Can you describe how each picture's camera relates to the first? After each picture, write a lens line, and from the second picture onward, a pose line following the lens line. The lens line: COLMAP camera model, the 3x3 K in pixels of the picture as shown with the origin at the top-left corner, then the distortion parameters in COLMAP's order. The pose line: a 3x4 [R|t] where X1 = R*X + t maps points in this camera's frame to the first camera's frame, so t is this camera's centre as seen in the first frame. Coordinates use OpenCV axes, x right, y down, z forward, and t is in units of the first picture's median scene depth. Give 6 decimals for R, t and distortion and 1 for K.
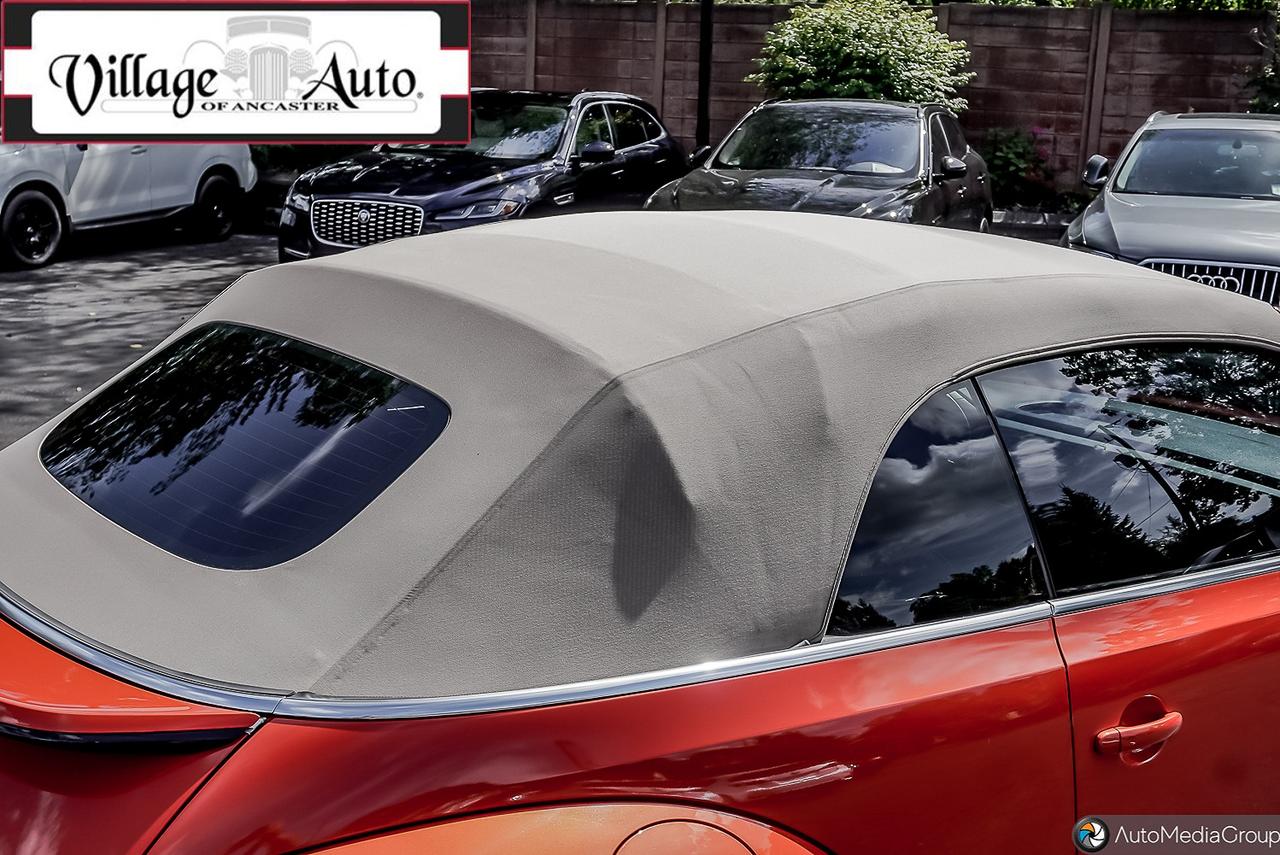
lens RADIAL K [[1494.2, 0, 640.0], [0, 1494.2, 427.5], [0, 0, 1]] dist [0.005358, 0.014192]
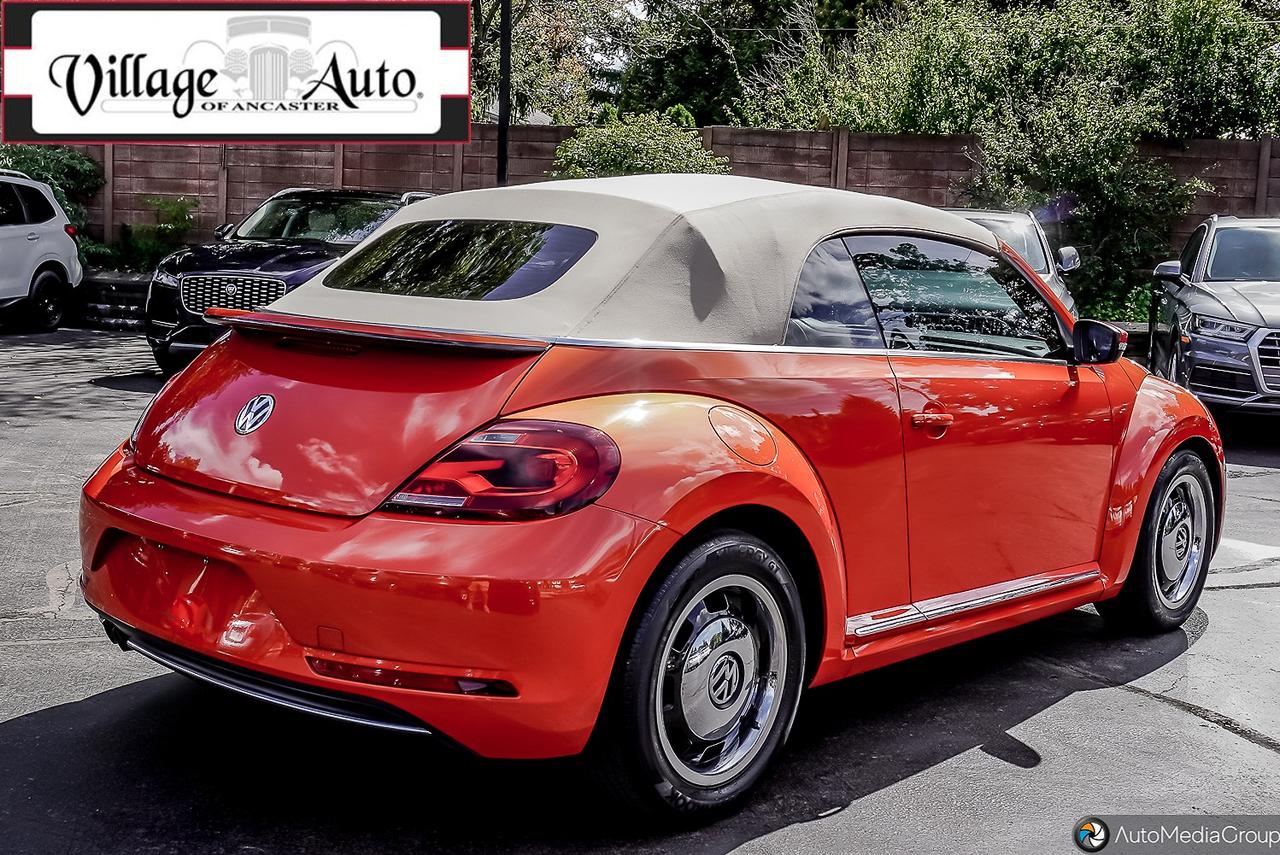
lens RADIAL K [[1469.7, 0, 623.7], [0, 1469.7, 426.1], [0, 0, 1]] dist [0.025326, 0.015669]
pose [[0.988021, -0.015154, 0.153571, -0.061413], [0.028217, 0.996130, -0.083239, 0.063421], [-0.151715, 0.086575, 0.984625, -0.141445]]
